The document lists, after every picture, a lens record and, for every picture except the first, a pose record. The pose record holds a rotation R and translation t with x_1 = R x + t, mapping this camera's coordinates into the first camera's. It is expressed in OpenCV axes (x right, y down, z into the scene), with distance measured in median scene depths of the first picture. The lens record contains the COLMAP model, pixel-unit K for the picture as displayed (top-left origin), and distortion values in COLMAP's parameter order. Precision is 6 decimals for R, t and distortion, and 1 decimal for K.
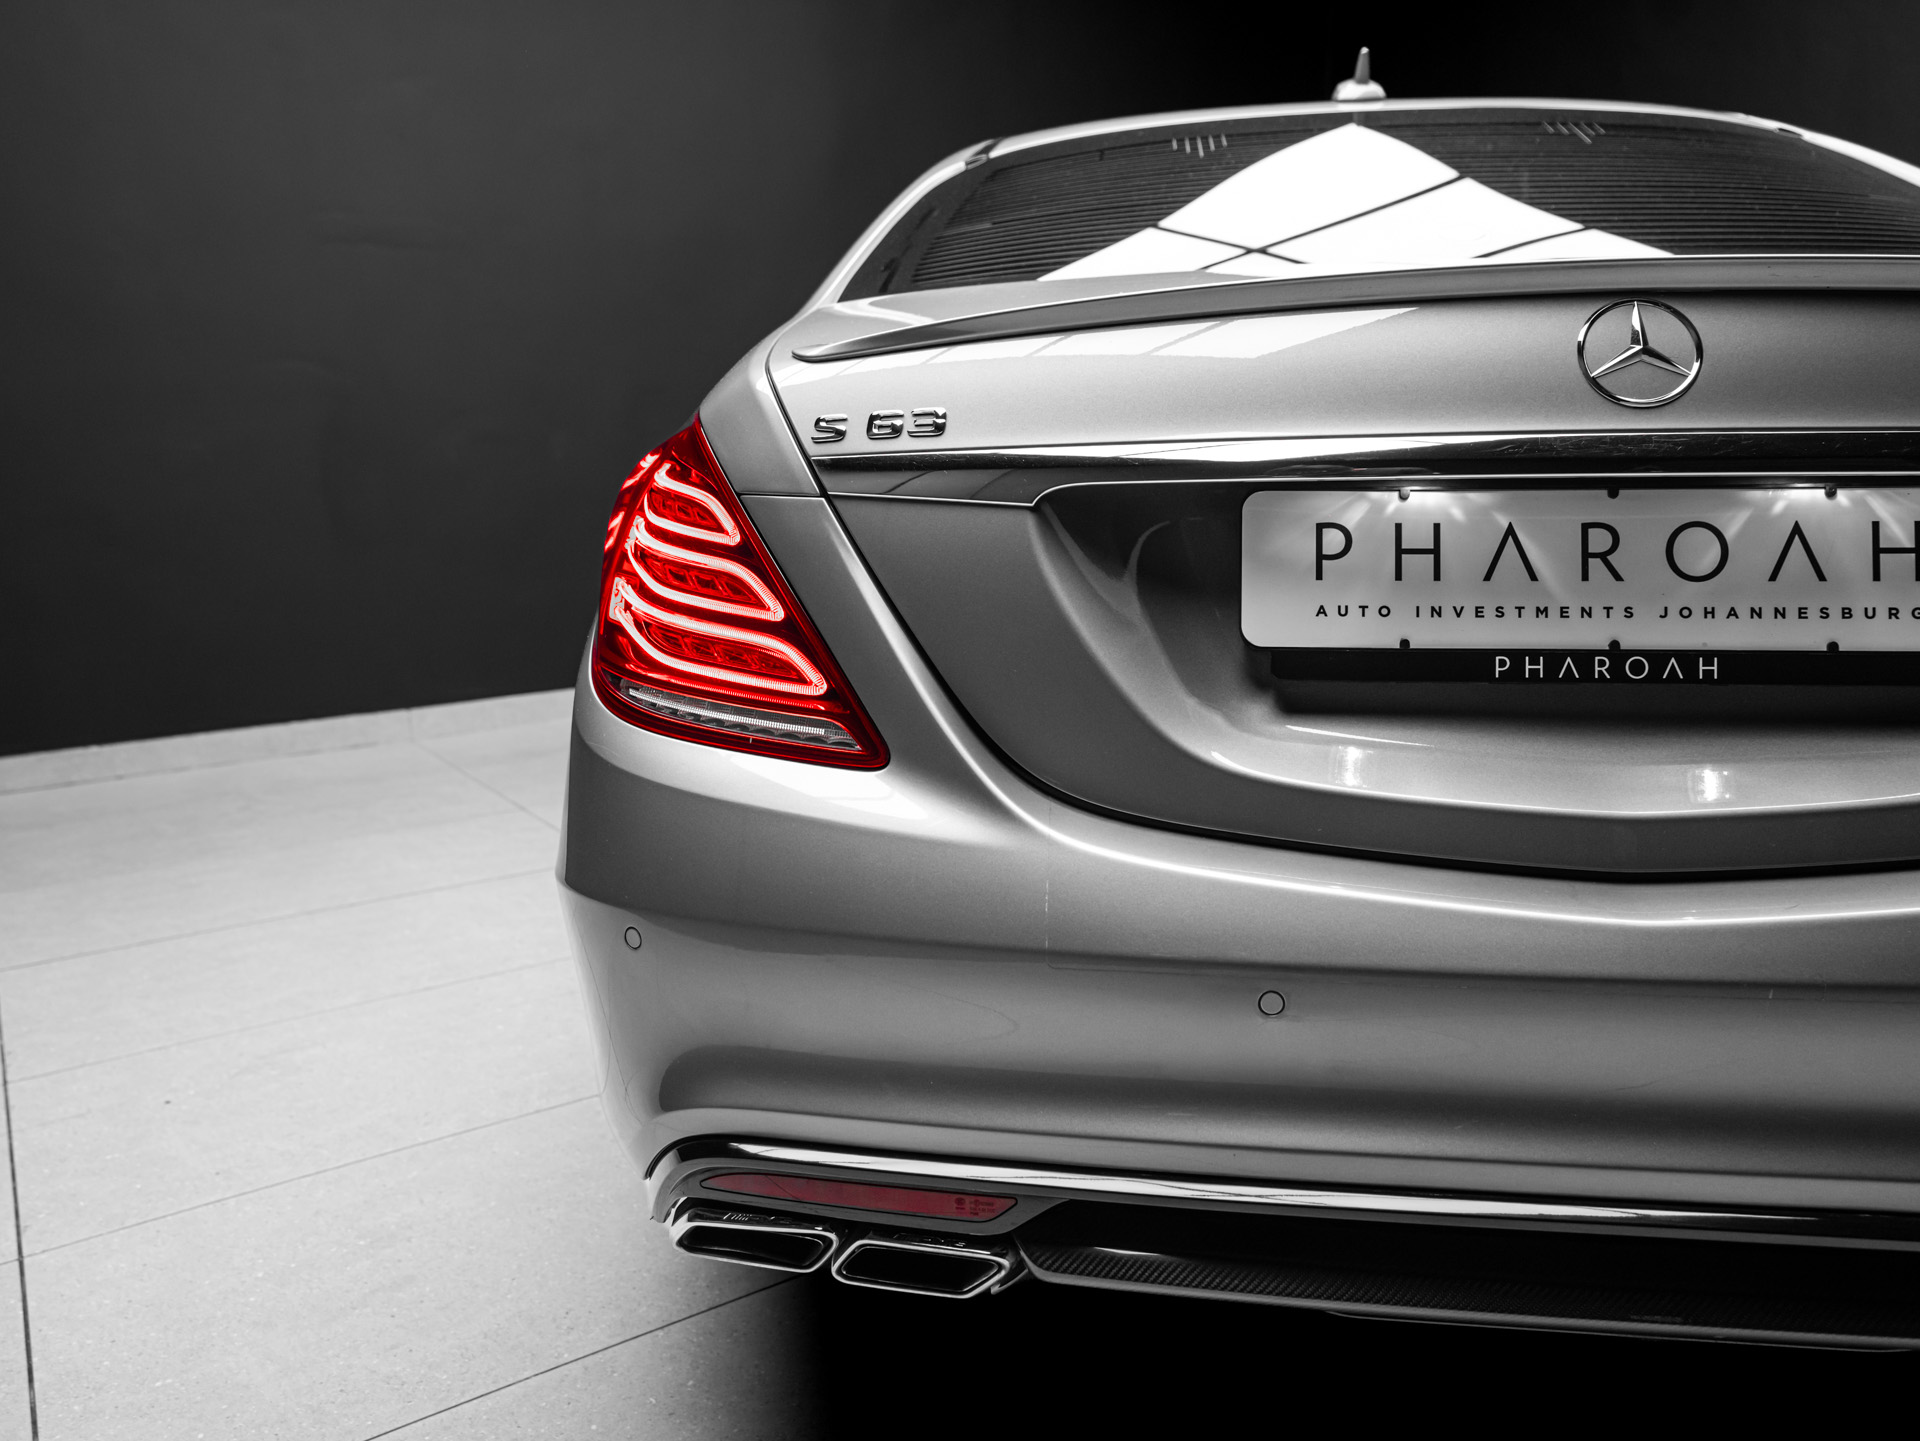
lens RADIAL K [[1533.4, 0, 955.8], [0, 1533.4, 716.2], [0, 0, 1]] dist [-0.014954, 0.072835]
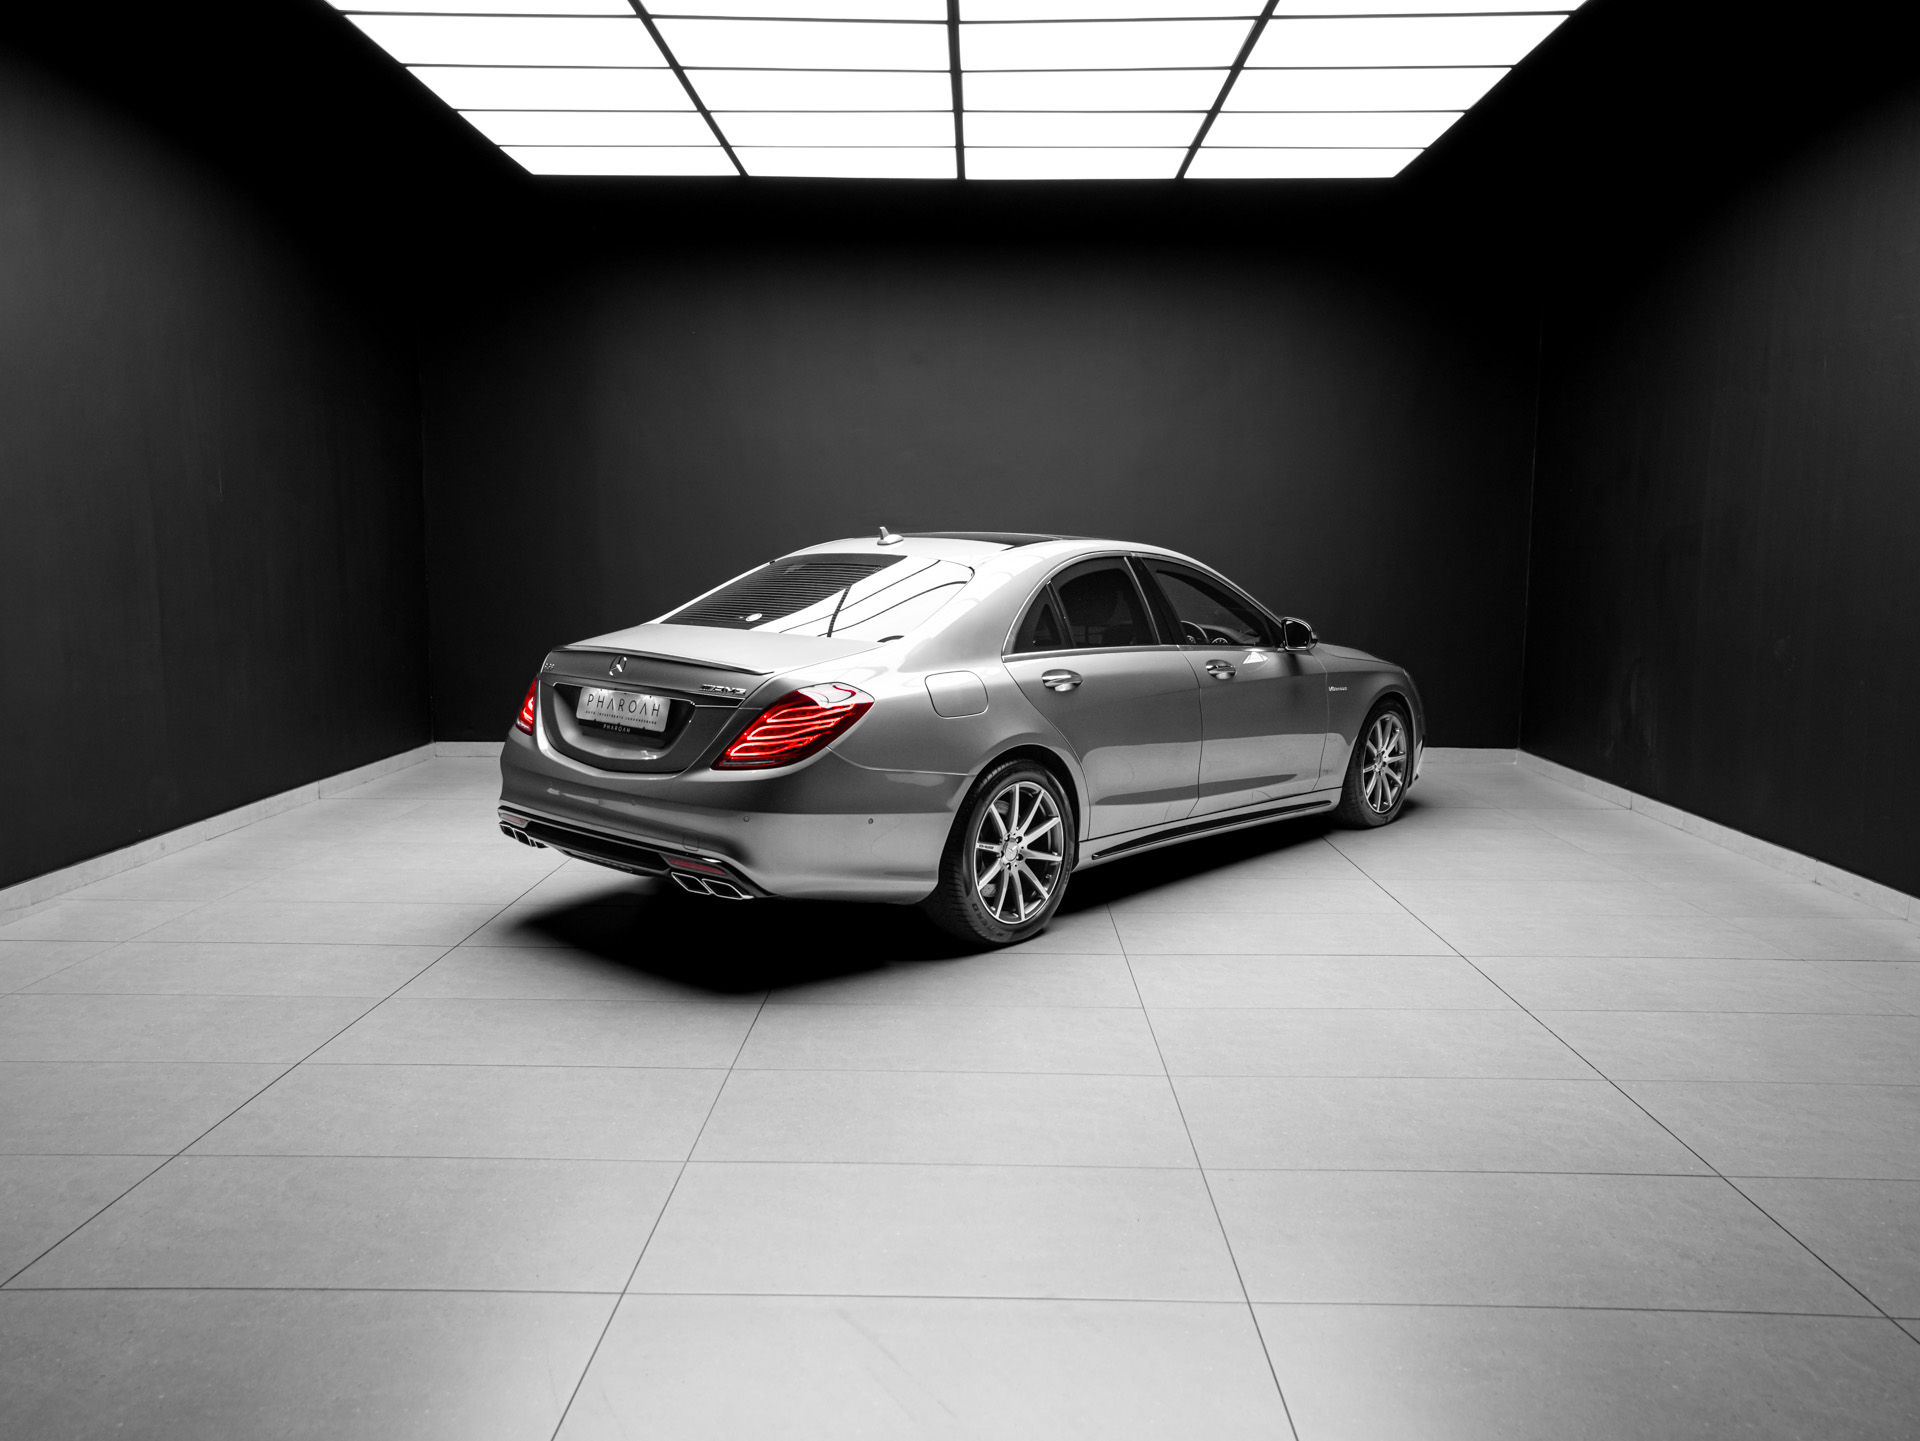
lens RADIAL K [[1533.4, 0, 960.2], [0, 1533.4, 718.2], [0, 0, 1]] dist [-0.014954, 0.072835]
pose [[0.790330, 0.093733, -0.605468, 3.970453], [-0.138266, 0.990021, -0.027216, -0.075692], [0.596875, 0.105225, 0.795404, -2.107170]]
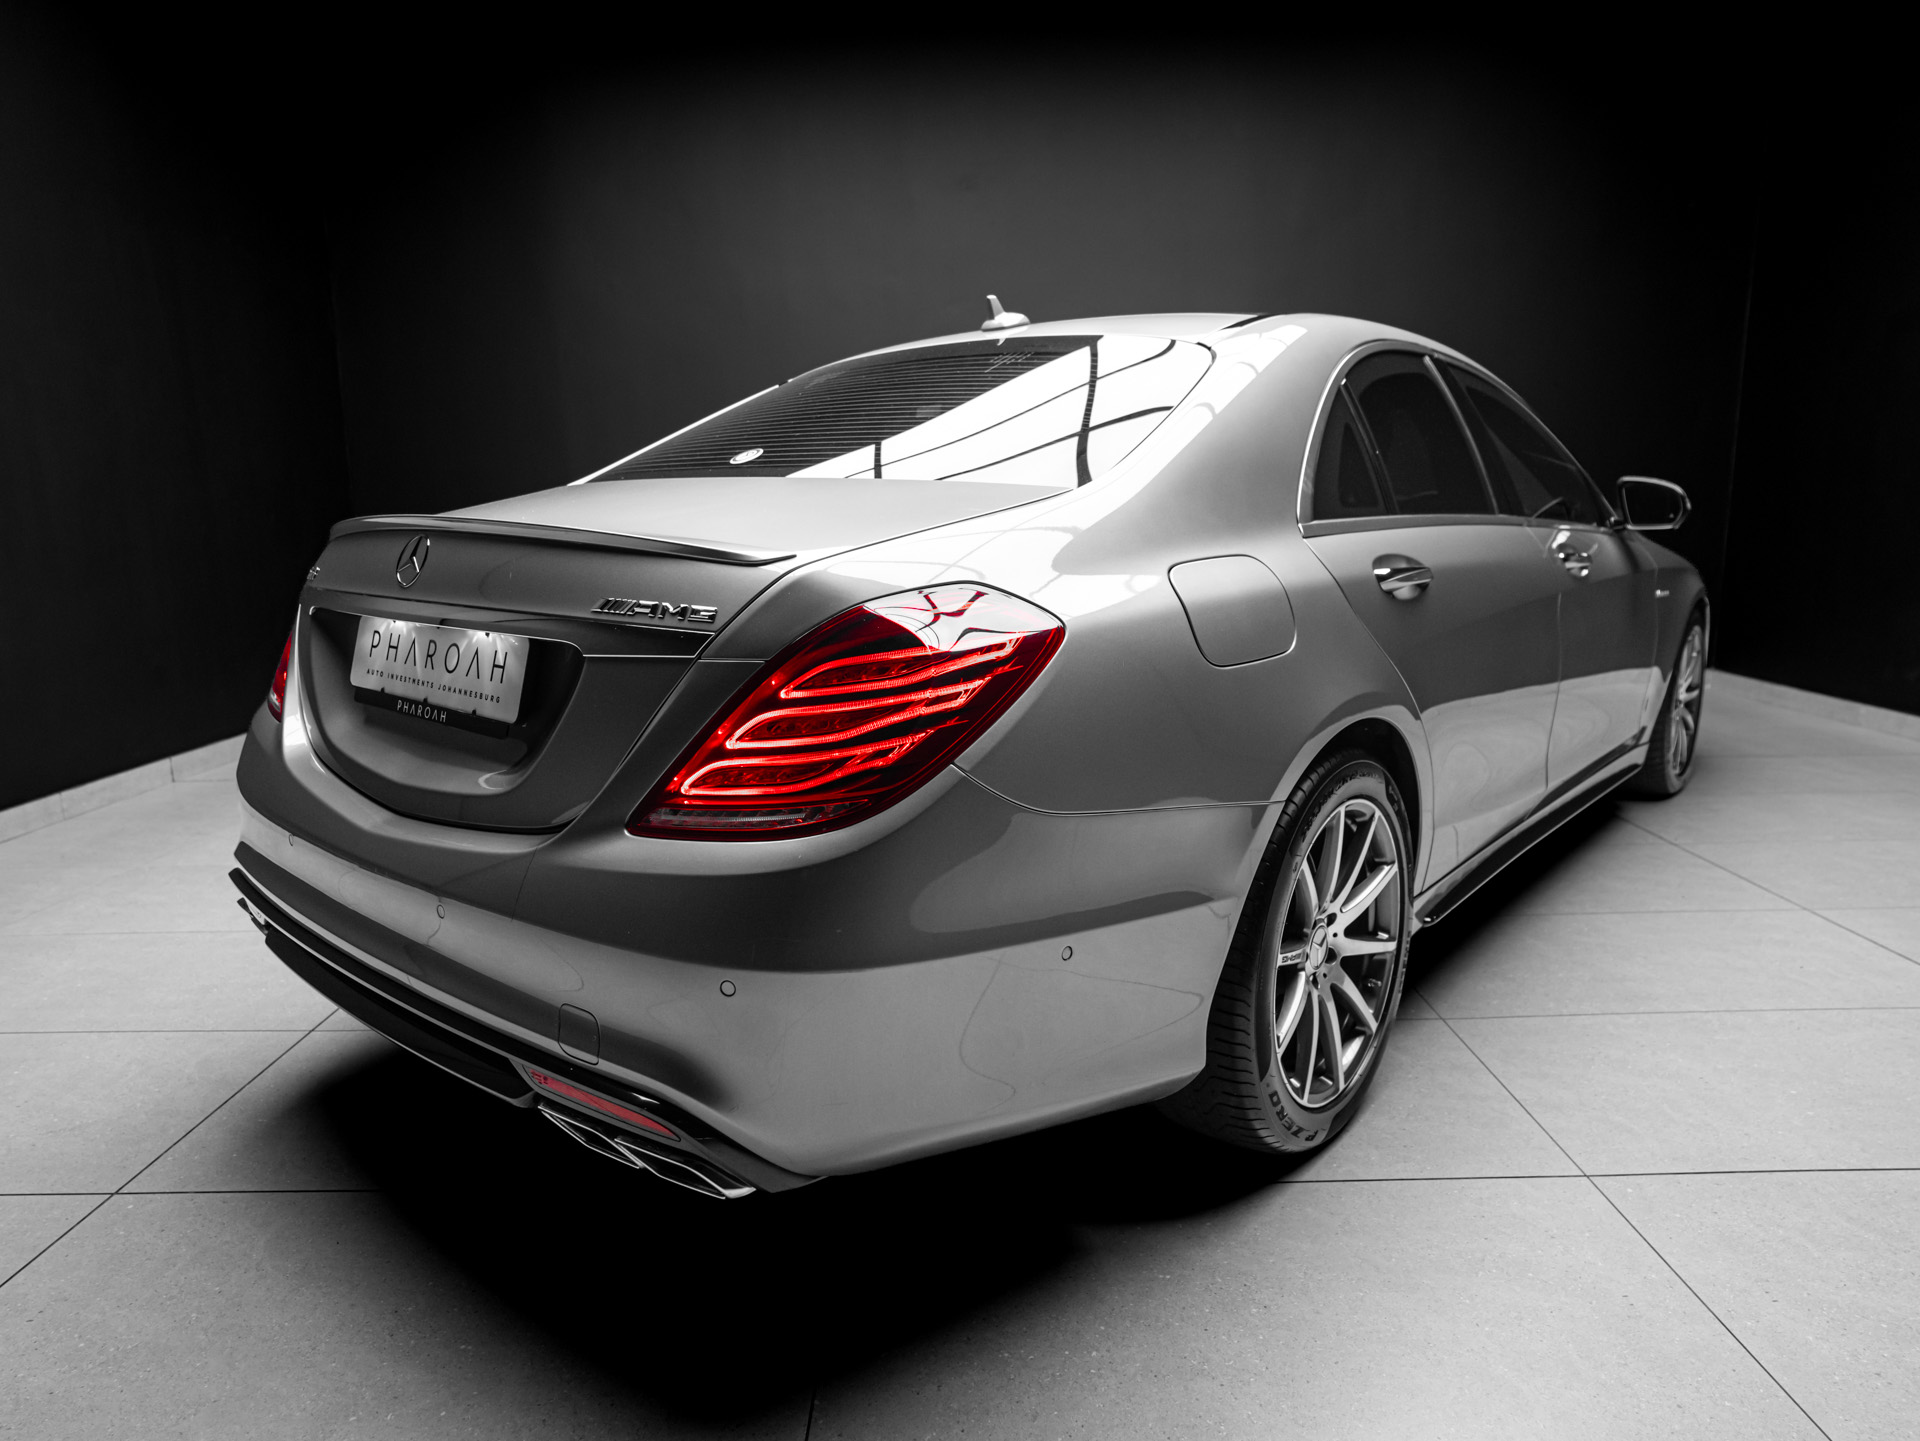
lens RADIAL K [[1190.3, 0, 952.8], [0, 1190.3, 723.9], [0, 0, 1]] dist [-0.012440, 0.001986]
pose [[0.800583, 0.116546, -0.587779, 1.793350], [-0.114115, 0.992605, 0.041386, -0.149079], [0.588255, 0.033941, 0.807963, 0.118240]]
